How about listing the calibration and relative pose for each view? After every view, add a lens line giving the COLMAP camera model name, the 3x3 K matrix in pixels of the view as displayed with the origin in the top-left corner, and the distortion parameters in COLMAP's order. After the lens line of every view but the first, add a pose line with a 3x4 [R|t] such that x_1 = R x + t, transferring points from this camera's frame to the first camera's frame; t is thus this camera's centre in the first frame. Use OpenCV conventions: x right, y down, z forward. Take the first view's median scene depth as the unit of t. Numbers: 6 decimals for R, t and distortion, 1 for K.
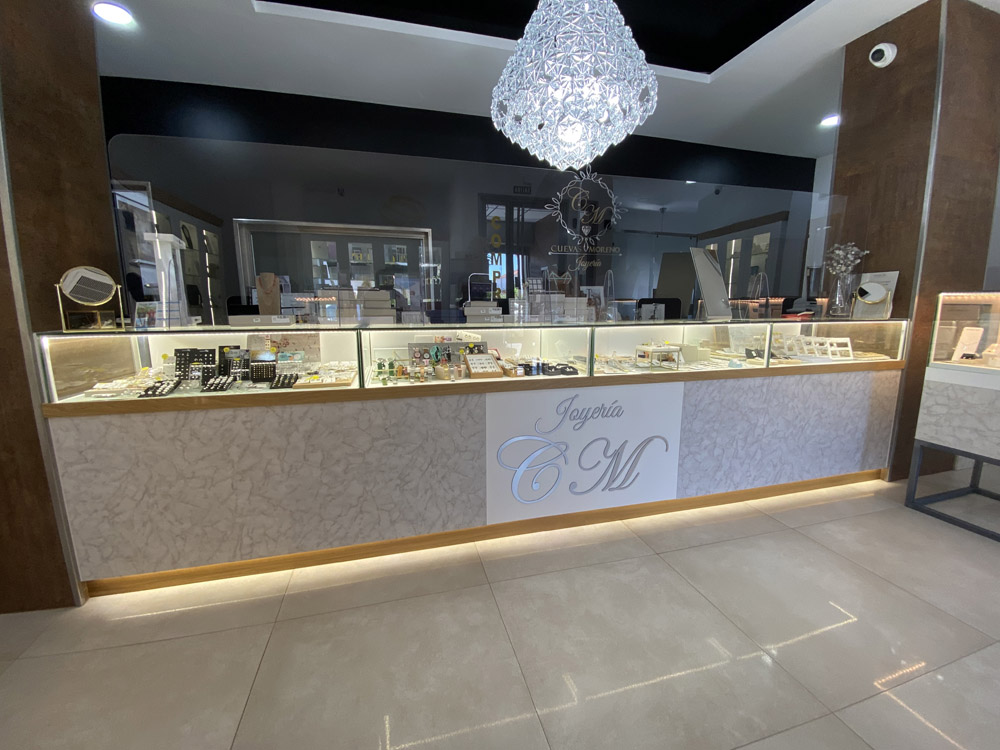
lens RADIAL K [[408.9, 0, 503.8], [0, 408.9, 374.1], [0, 0, 1]] dist [0.020732, -0.019770]
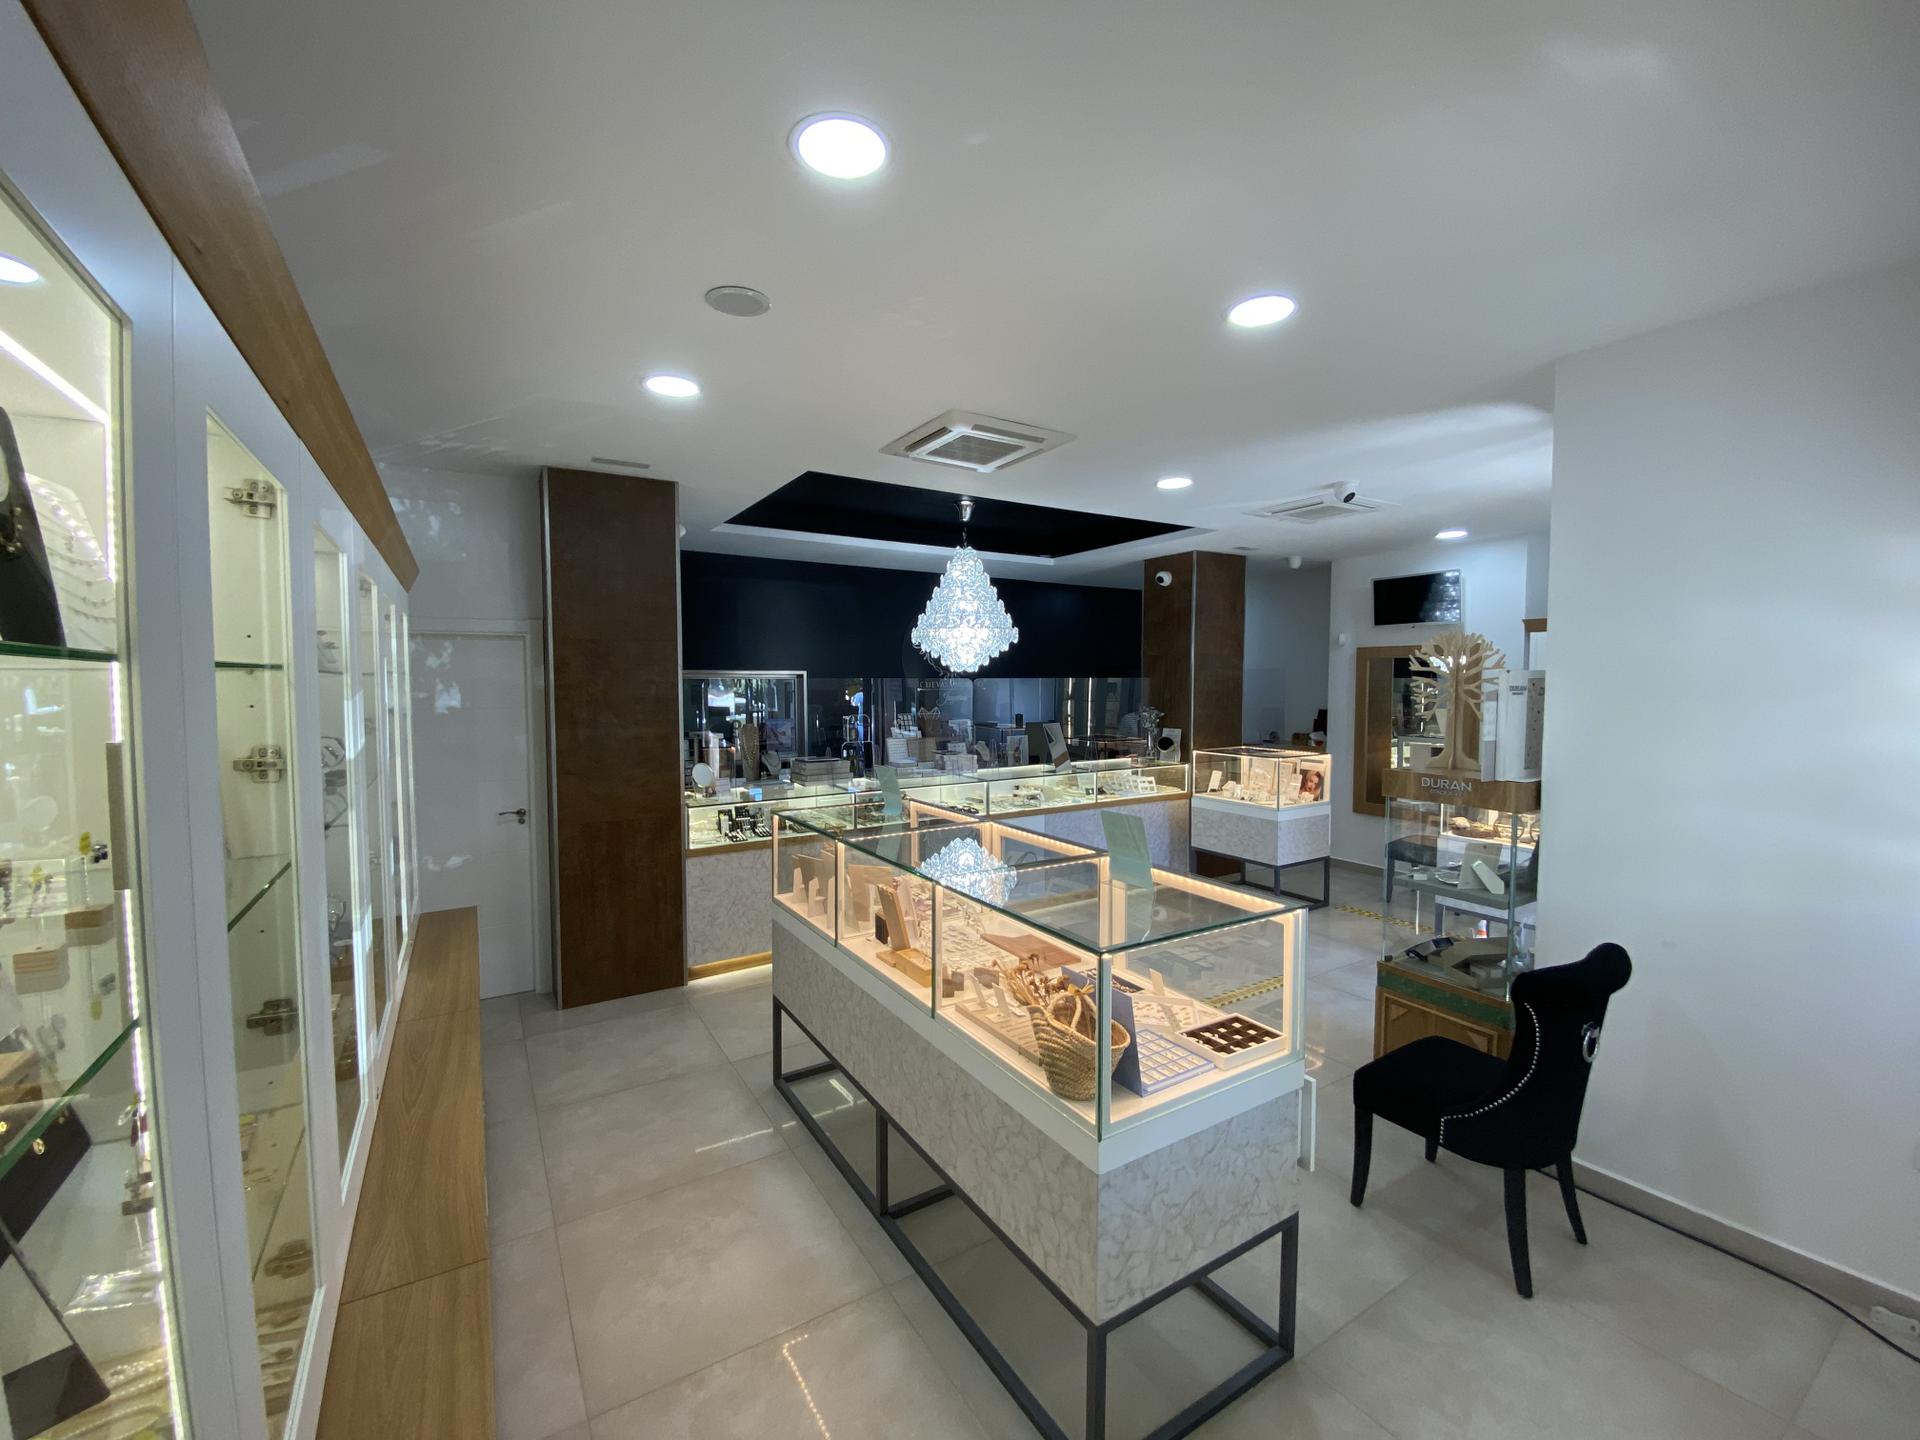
lens RADIAL K [[783.6, 0, 960.0], [0, 783.6, 720.0], [0, 0, 1]] dist [0.092532, 0.000002]
pose [[0.956309, -0.013452, 0.292048, -0.719643], [0.043781, 0.994266, -0.097563, -0.061250], [-0.289061, 0.106086, 0.951414, -1.748406]]
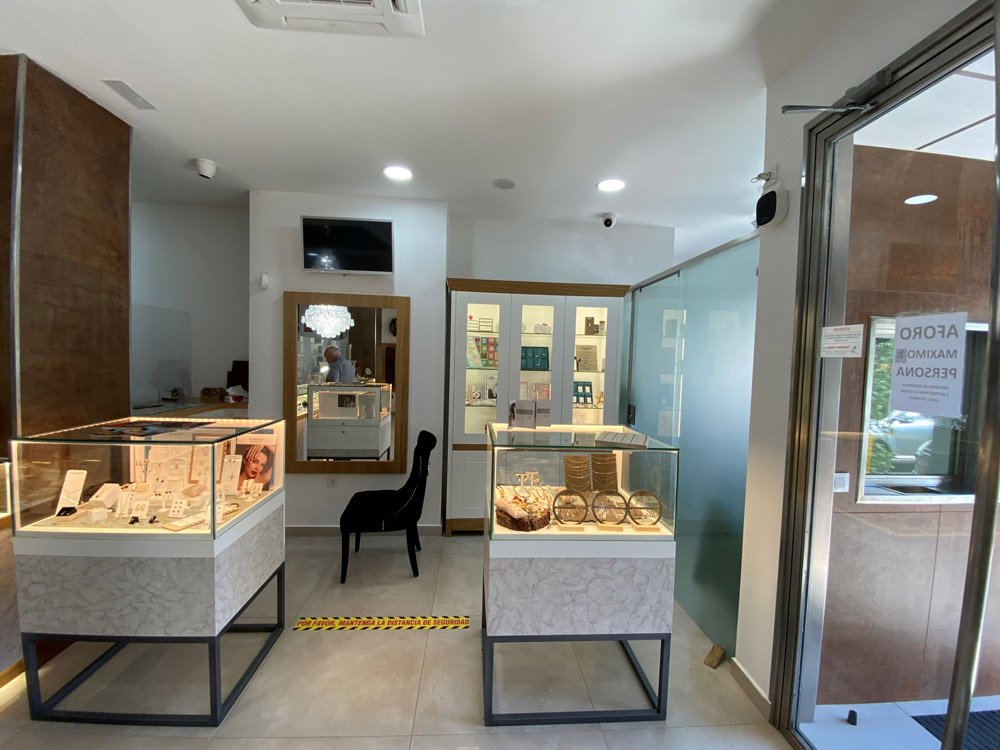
lens RADIAL K [[408.9, 0, 503.8], [0, 408.9, 374.1], [0, 0, 1]] dist [0.020732, -0.019770]
pose [[0.186716, -0.029364, 0.981975, 0.544351], [0.121813, 0.992532, 0.006518, -0.226880], [-0.974833, 0.118400, 0.188899, -0.041908]]
